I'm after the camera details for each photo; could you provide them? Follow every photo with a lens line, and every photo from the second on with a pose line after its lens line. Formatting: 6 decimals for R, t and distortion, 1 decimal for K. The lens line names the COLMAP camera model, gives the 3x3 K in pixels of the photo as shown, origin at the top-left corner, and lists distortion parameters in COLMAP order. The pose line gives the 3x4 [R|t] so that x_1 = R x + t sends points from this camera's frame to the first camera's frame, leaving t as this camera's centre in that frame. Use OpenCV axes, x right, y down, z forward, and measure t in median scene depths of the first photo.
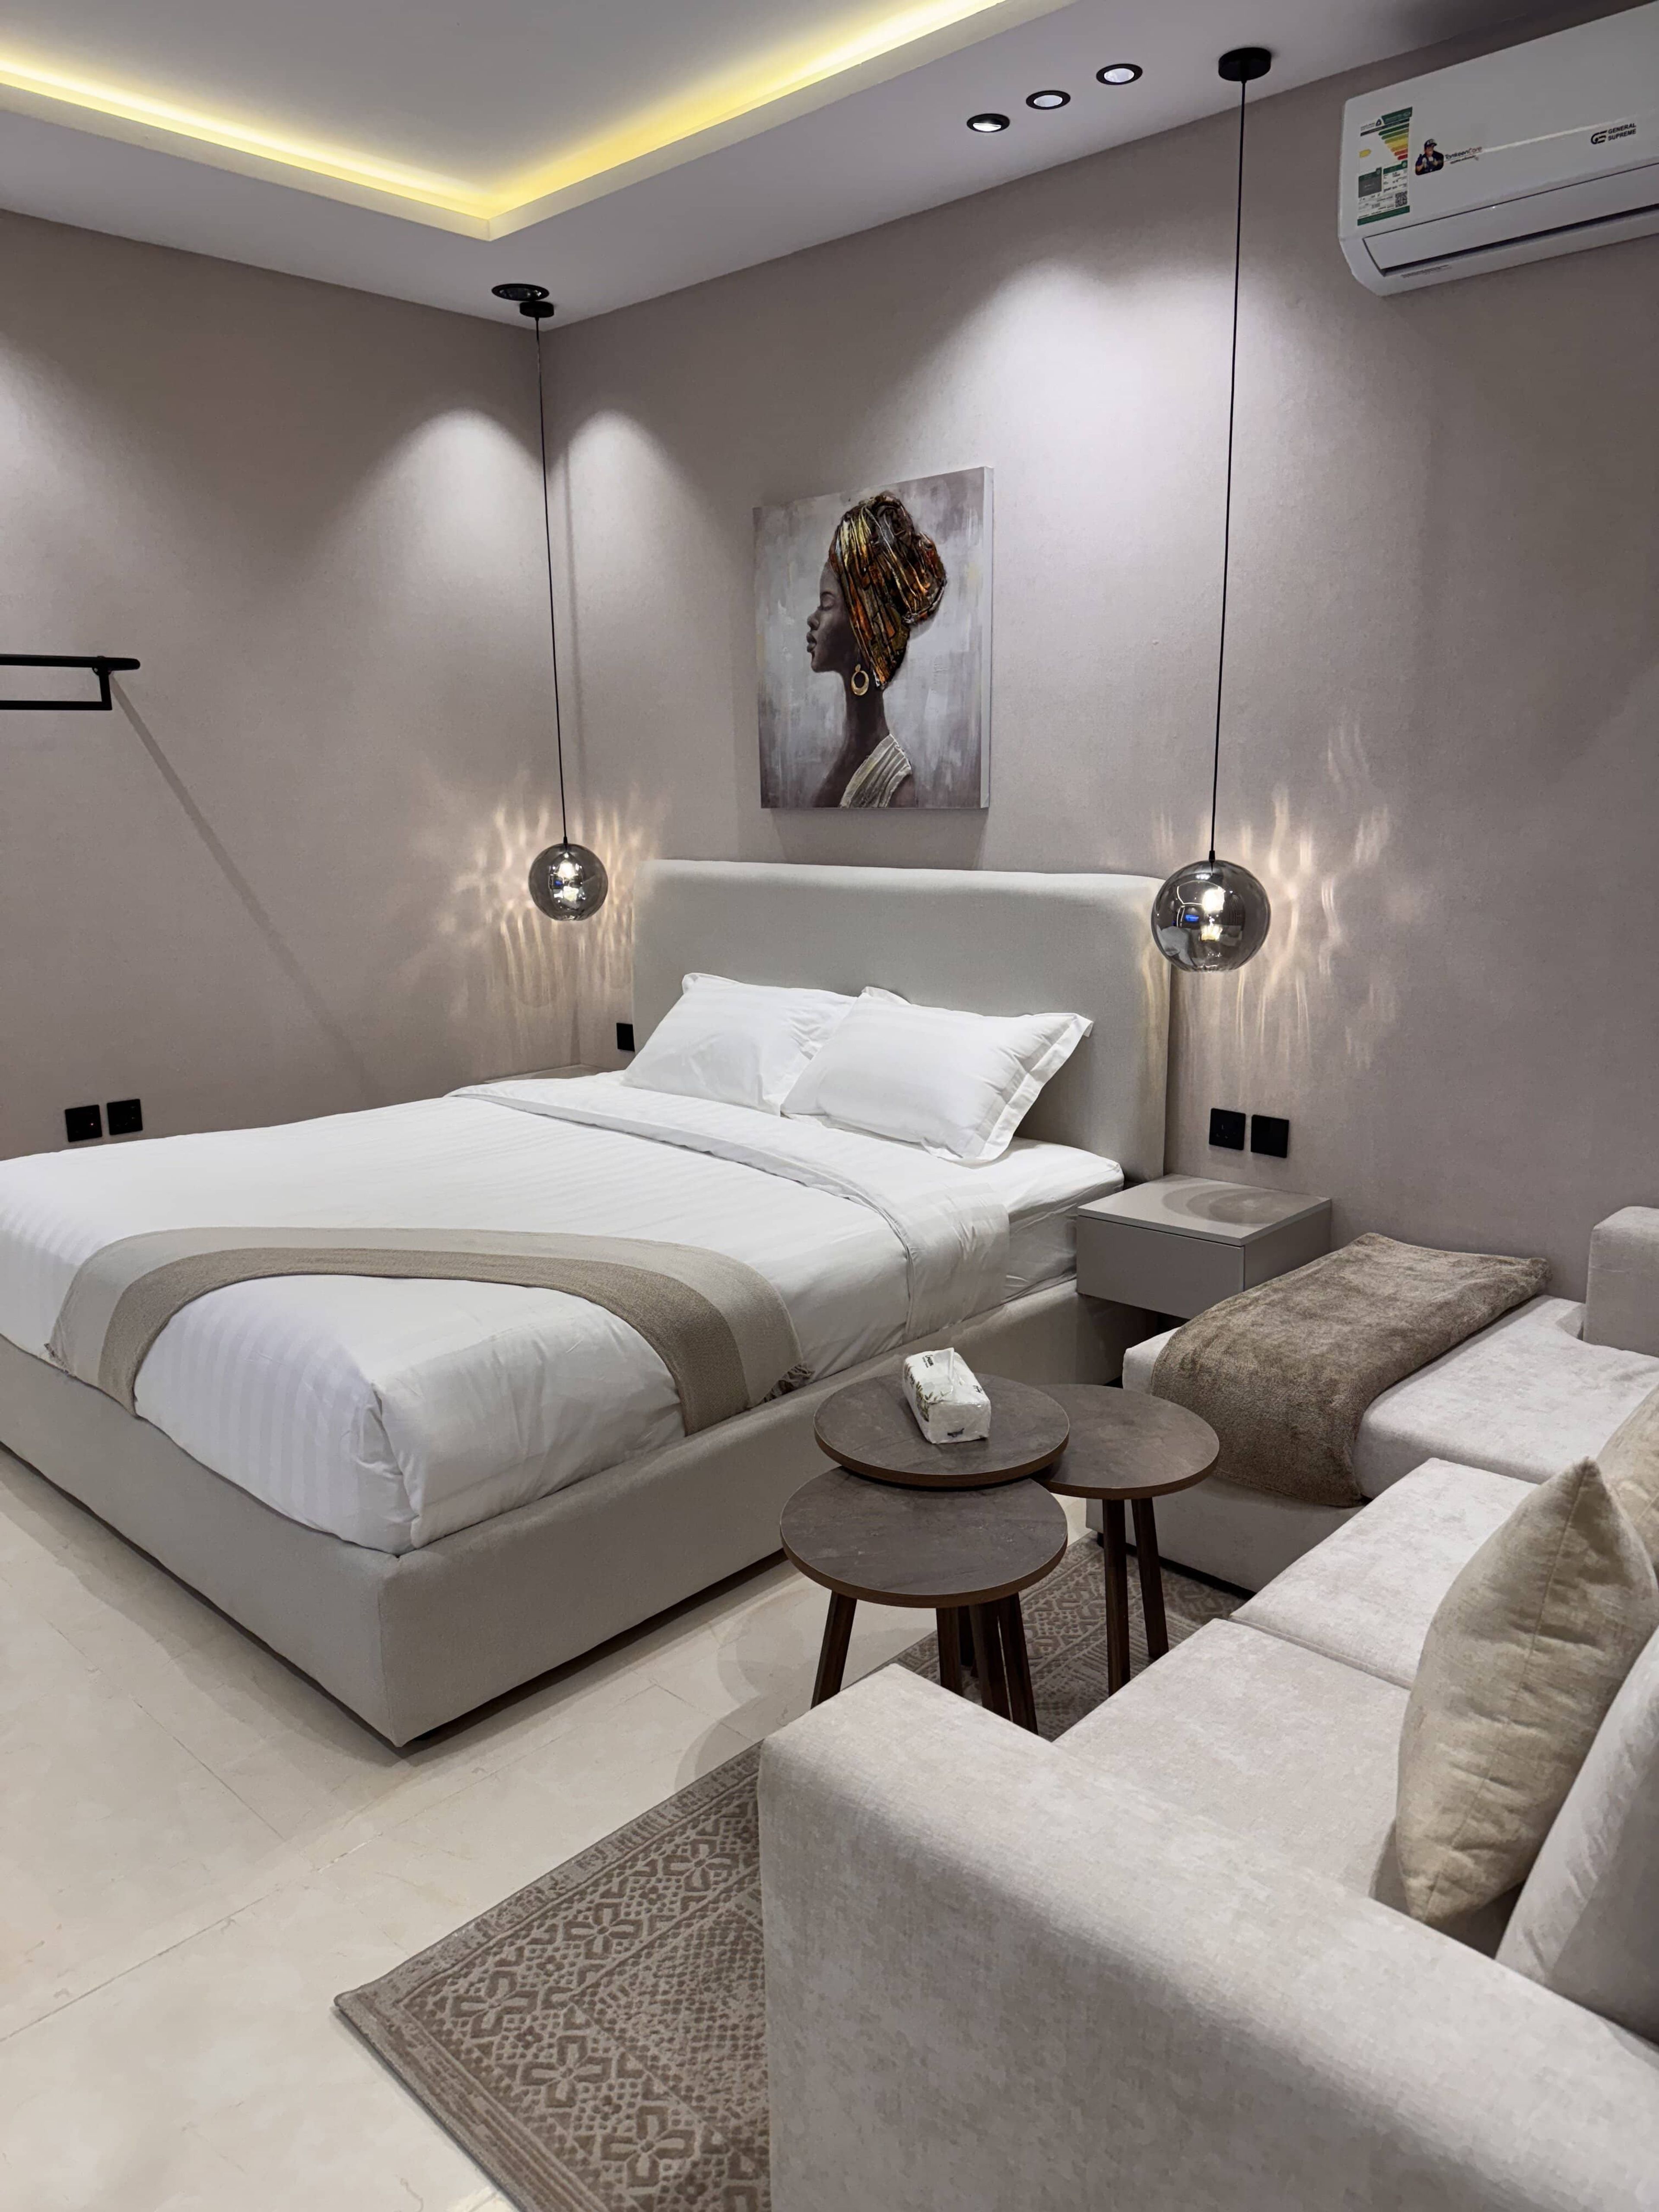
lens RADIAL K [[1578.1, 0, 829.5], [0, 1578.1, 1106.0], [0, 0, 1]] dist [0.000358, -0.000136]
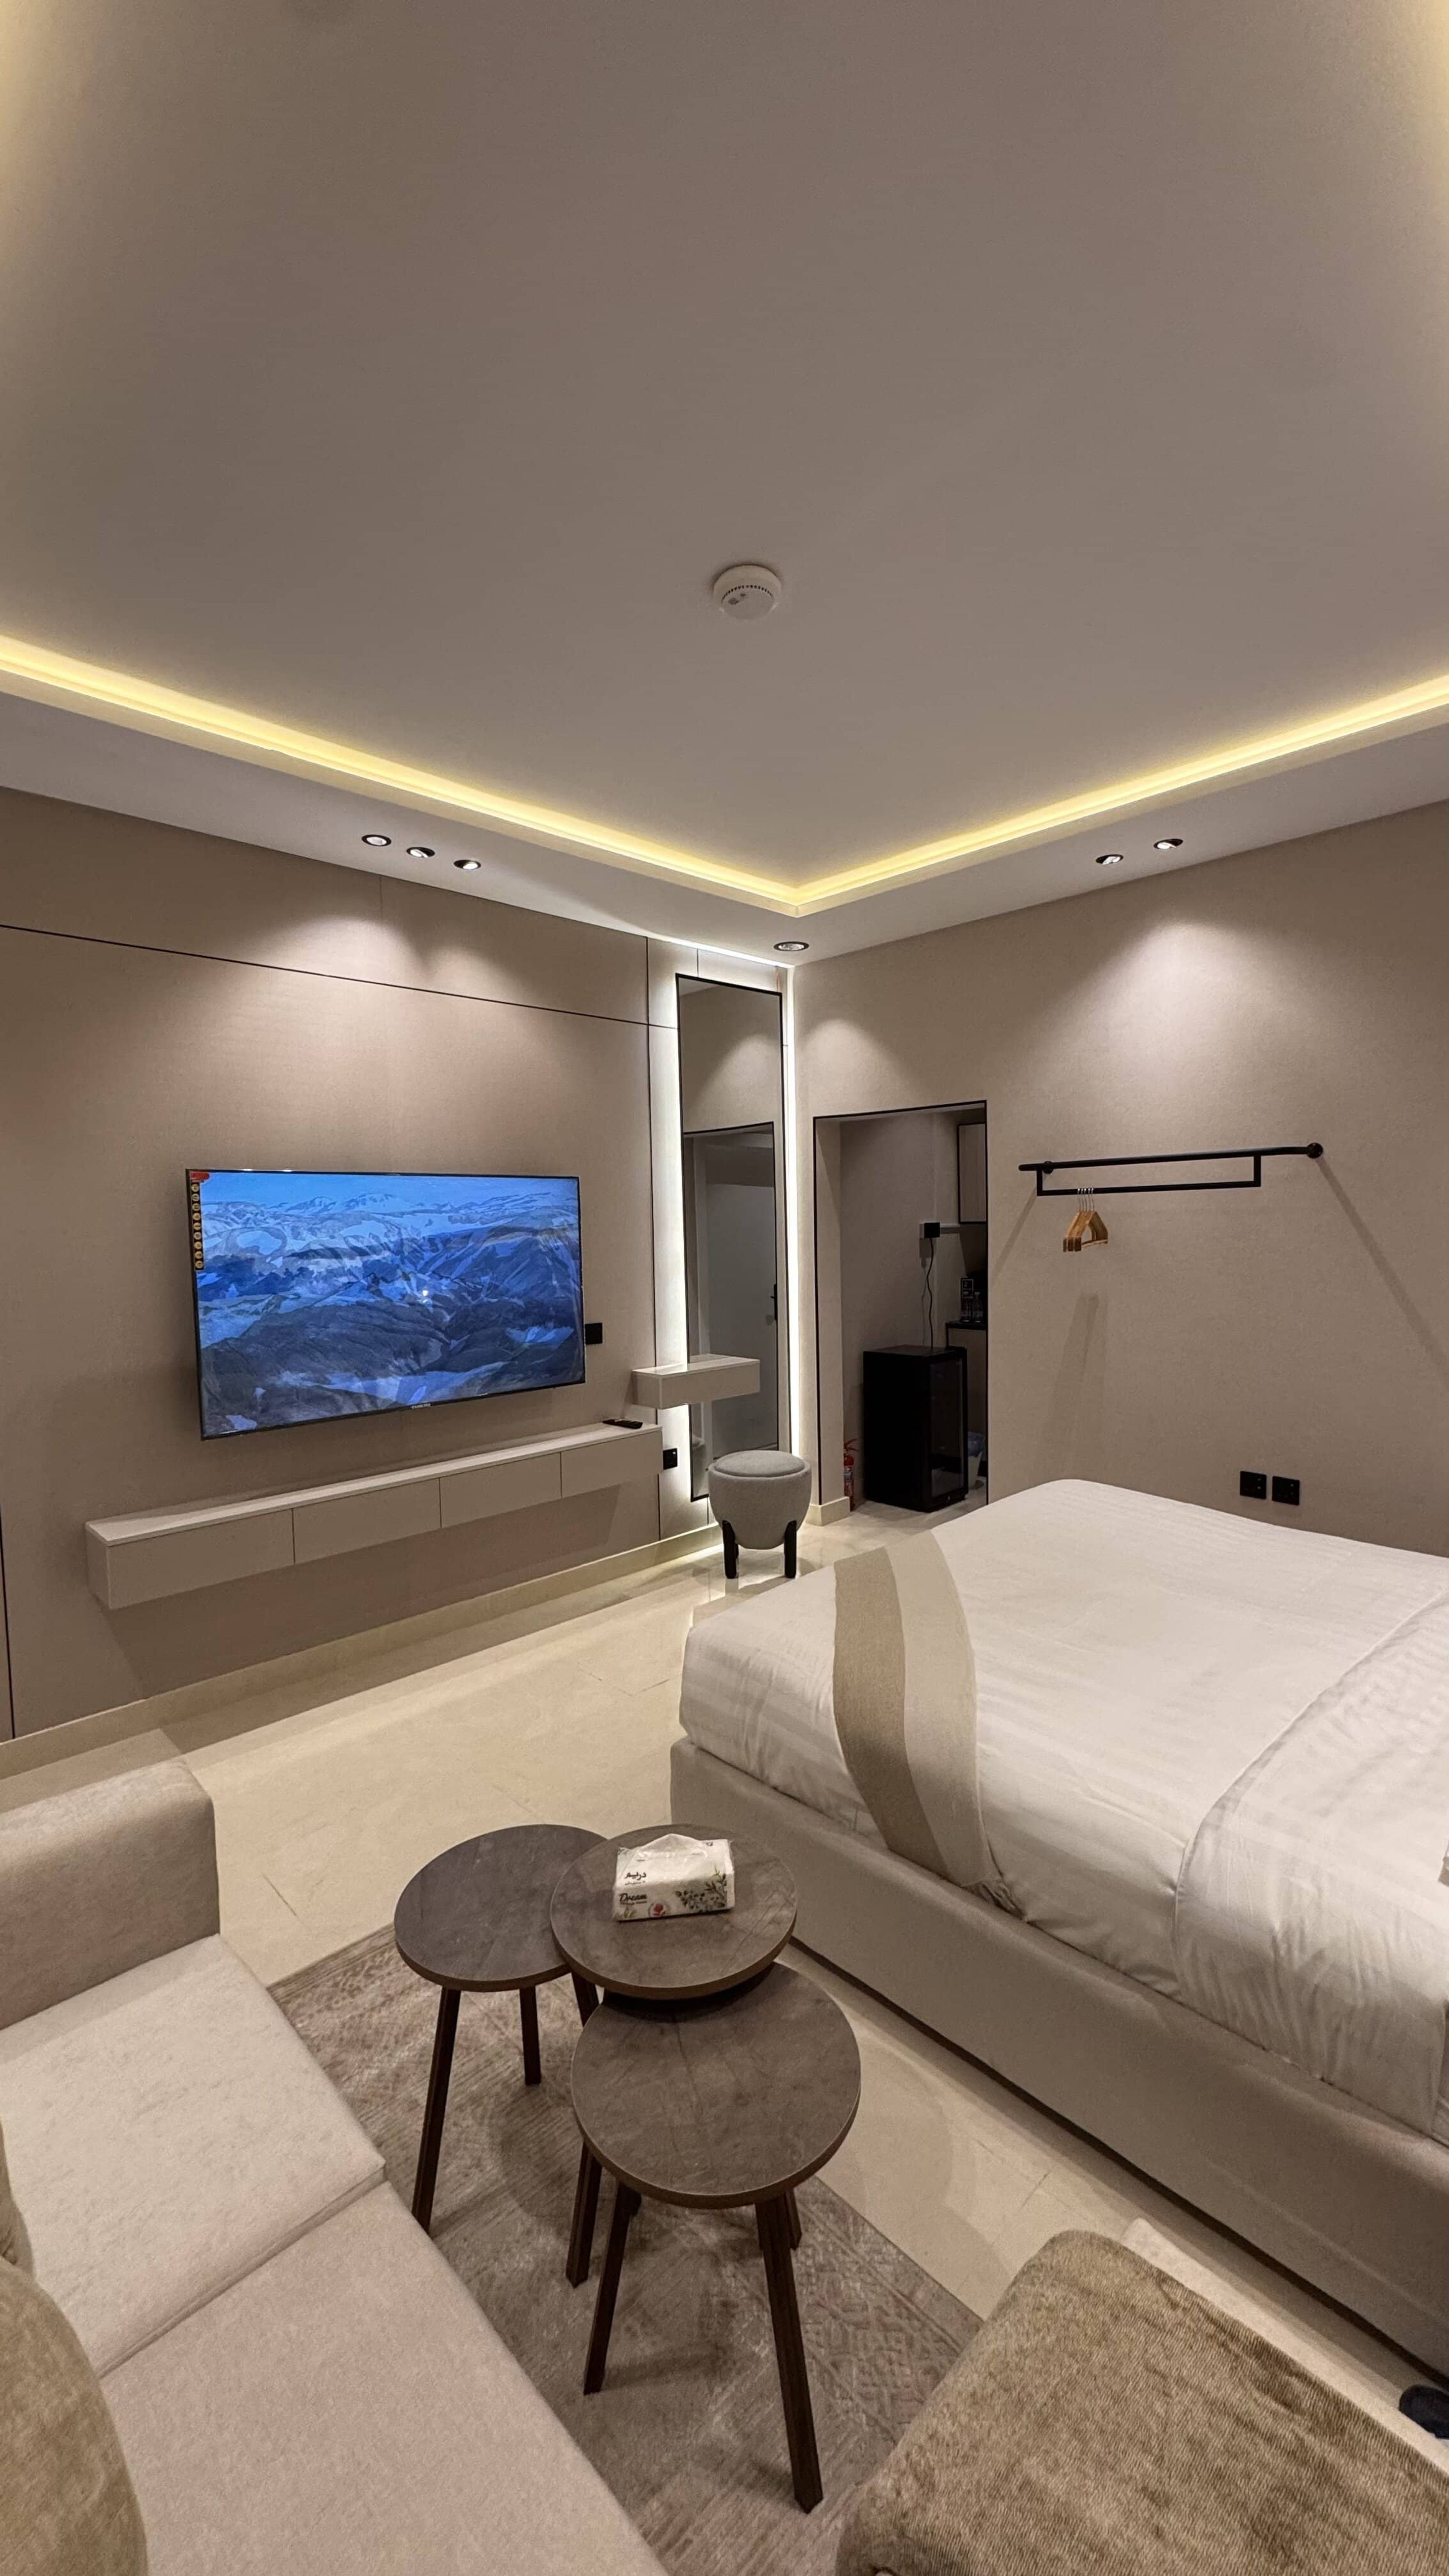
lens RADIAL K [[1002.0, 0, 724.5], [0, 1002.0, 1288.0], [0, 0, 1]] dist [-0.000198, -0.000011]
pose [[-0.032370, 0.084234, -0.995920, 0.419151], [-0.191617, 0.977435, 0.088899, -0.156653], [0.980936, 0.193713, -0.015499, 0.589797]]
